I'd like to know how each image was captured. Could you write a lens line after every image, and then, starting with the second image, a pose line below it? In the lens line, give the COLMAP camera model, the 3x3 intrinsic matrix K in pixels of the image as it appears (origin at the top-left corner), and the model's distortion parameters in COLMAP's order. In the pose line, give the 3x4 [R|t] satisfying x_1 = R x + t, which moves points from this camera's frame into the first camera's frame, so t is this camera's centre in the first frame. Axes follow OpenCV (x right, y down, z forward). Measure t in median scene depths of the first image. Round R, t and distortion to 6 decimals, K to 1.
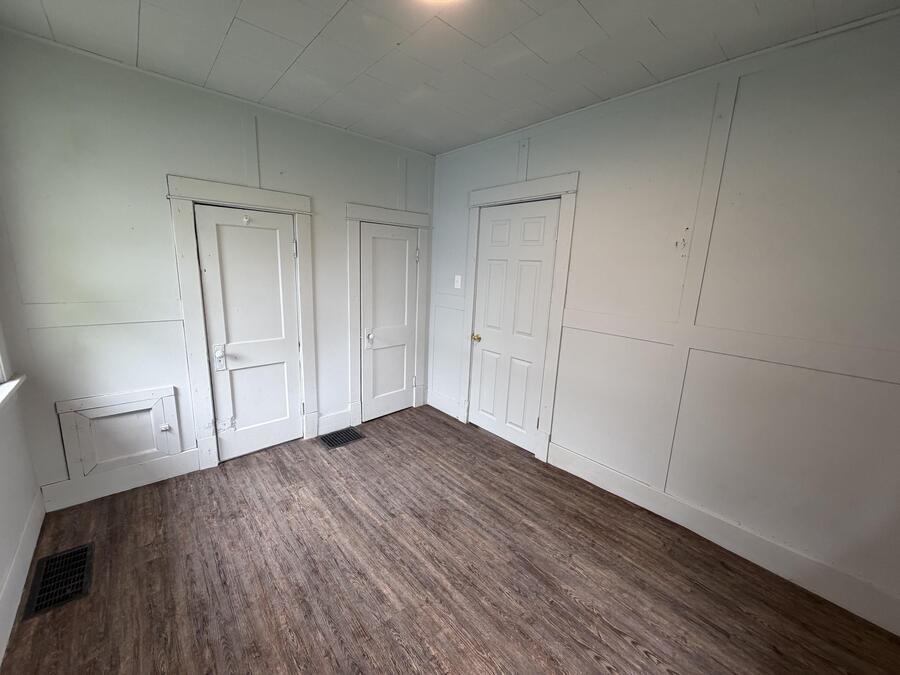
lens RADIAL K [[356.3, 0, 449.3], [0, 356.3, 334.7], [0, 0, 1]] dist [-0.001099, 0.000104]
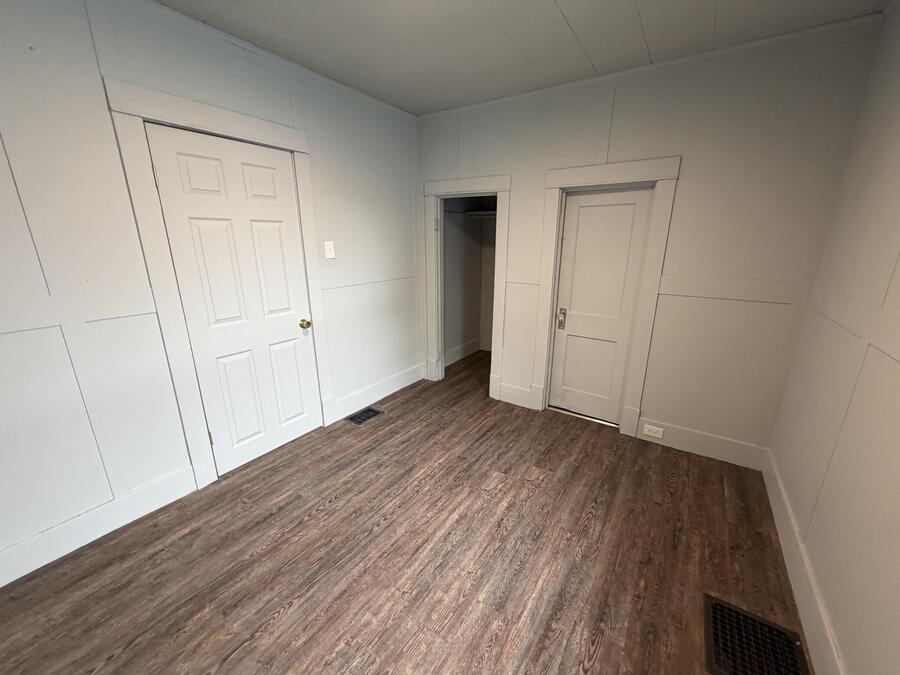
lens RADIAL K [[356.3, 0, 446.8], [0, 356.3, 343.0], [0, 0, 1]] dist [-0.001099, 0.000104]
pose [[-0.238871, -0.301063, 0.923202, -1.120350], [0.169698, 0.923152, 0.344954, -0.255792], [-0.956108, 0.239065, -0.169424, 1.294348]]
